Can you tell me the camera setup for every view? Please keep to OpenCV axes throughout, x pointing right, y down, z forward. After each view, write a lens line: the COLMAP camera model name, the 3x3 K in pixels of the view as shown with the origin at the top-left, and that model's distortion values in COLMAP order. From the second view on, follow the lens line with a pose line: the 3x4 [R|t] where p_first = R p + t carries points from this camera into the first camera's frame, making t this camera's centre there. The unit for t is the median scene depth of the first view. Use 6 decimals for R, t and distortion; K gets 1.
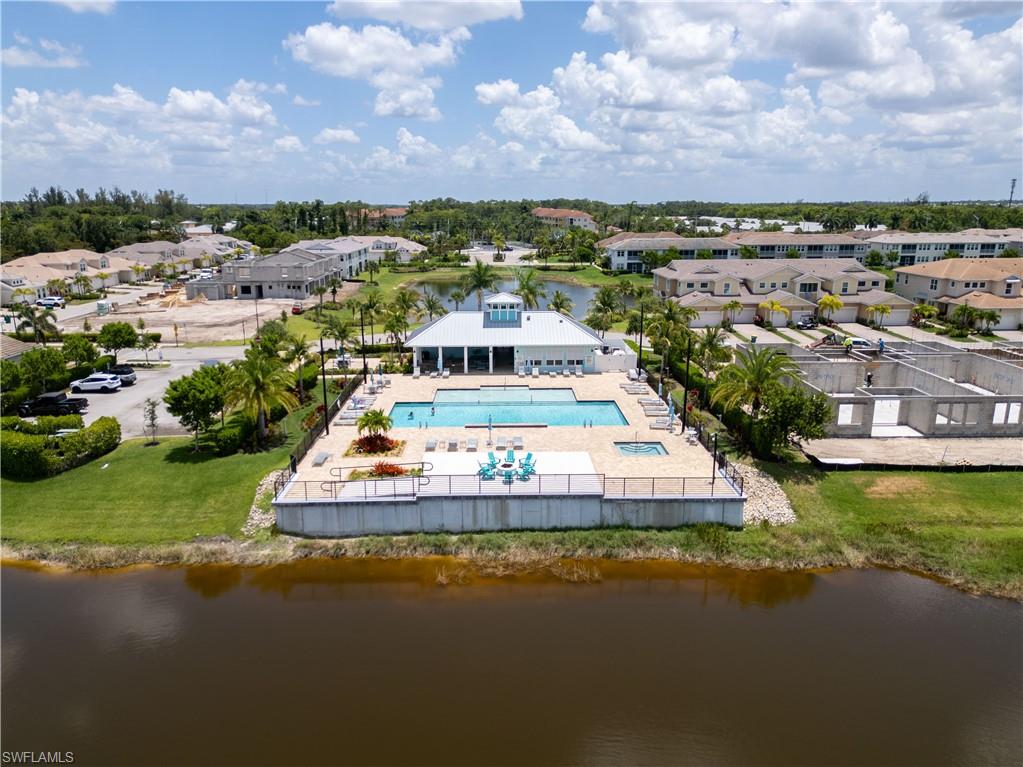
lens RADIAL K [[725.8, 0, 504.9], [0, 725.8, 386.9], [0, 0, 1]] dist [0.079597, -0.088815]
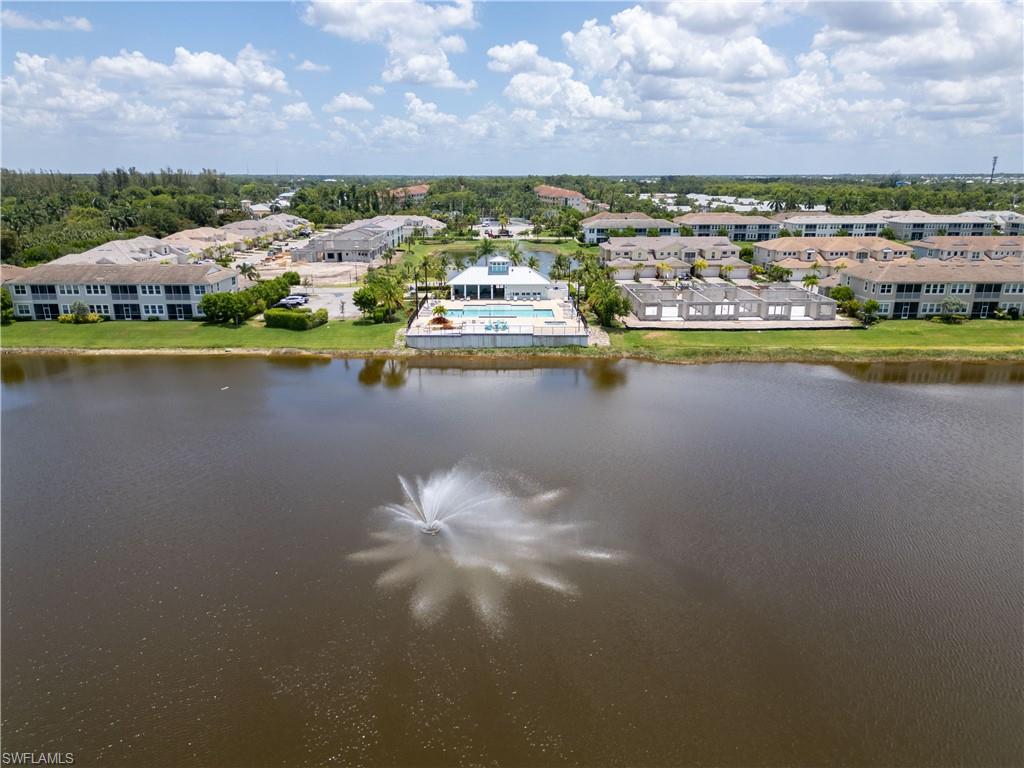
lens RADIAL K [[726.6, 0, 505.4], [0, 726.6, 387.4], [0, 0, 1]] dist [0.079597, -0.088815]
pose [[0.999925, 0.006450, -0.010366, 0.034948], [-0.006045, 0.999238, 0.038553, 0.130752], [0.010607, -0.038487, 0.999203, -0.855259]]
